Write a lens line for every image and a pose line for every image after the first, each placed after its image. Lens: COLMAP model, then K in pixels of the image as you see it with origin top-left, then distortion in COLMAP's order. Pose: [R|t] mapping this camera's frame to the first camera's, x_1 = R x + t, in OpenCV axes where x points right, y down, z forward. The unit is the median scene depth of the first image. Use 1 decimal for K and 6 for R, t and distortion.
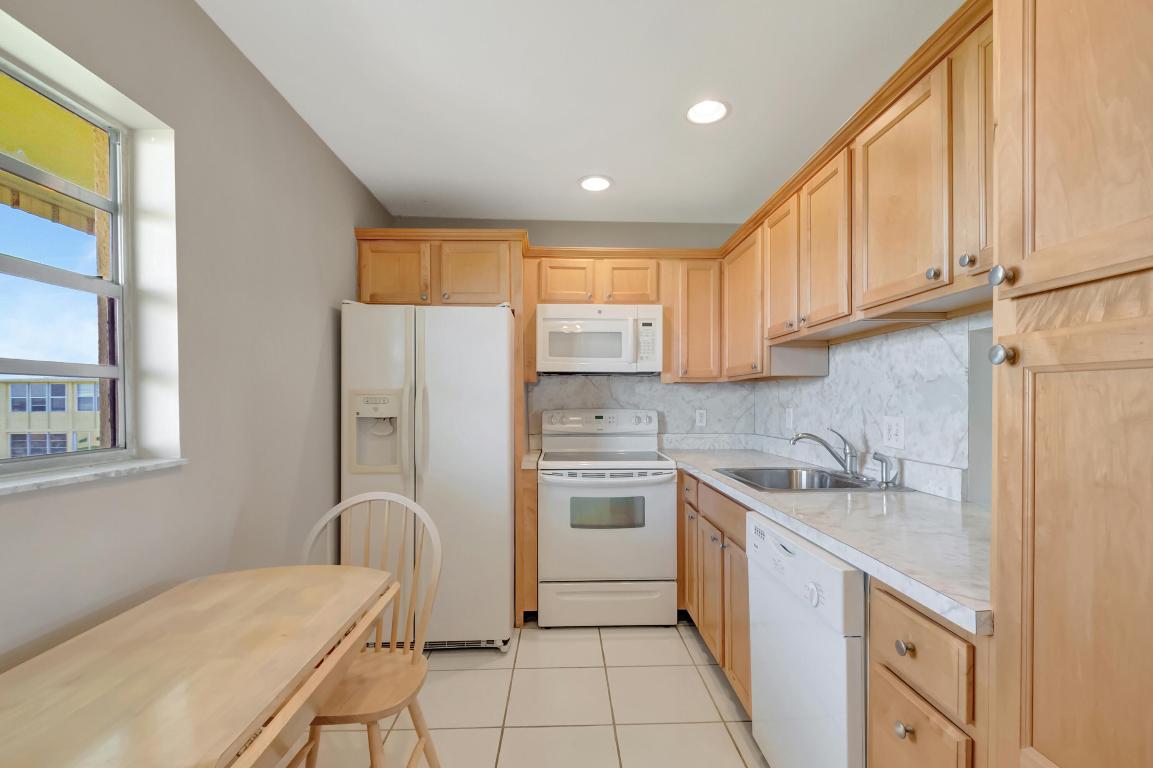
lens RADIAL K [[505.5, 0, 579.6], [0, 505.5, 405.3], [0, 0, 1]] dist [-0.000623, -0.000050]
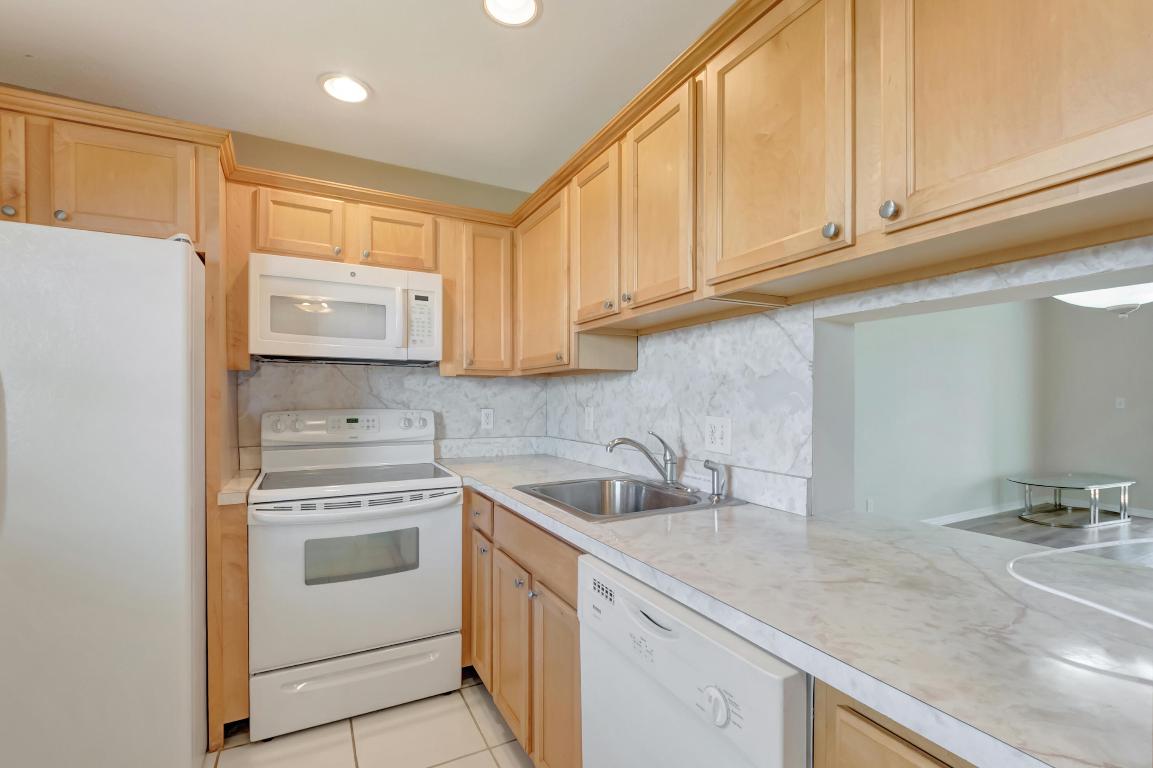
lens RADIAL K [[510.8, 0, 575.7], [0, 510.8, 398.4], [0, 0, 1]] dist [0.027910, -0.019021]
pose [[0.902229, 0.001607, 0.431253, 0.011449], [0.002048, 0.999966, -0.008010, -0.002419], [-0.431251, 0.008110, 0.902195, 0.222240]]
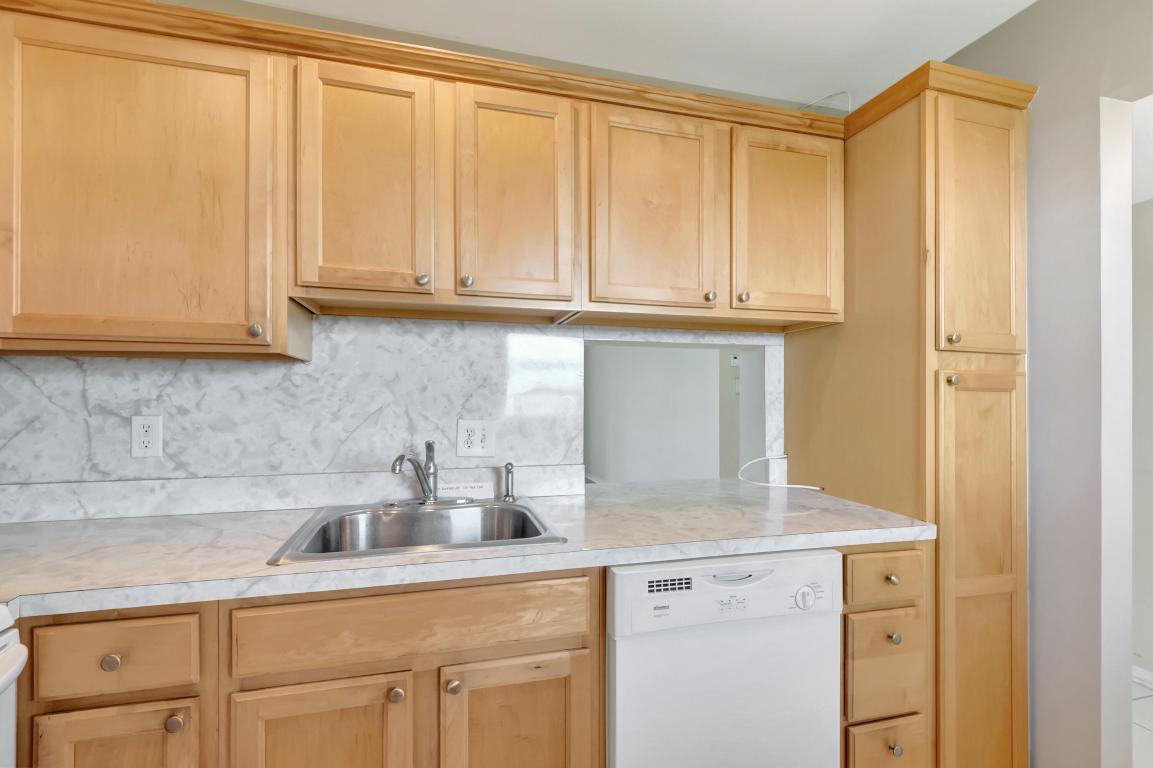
lens RADIAL K [[510.8, 0, 575.7], [0, 510.8, 398.4], [0, 0, 1]] dist [0.027910, -0.019021]
pose [[-0.231712, 0.000450, 0.972784, -0.191442], [0.005308, 0.999986, 0.000802, -0.010465], [-0.972770, 0.005349, -0.231711, 0.754378]]
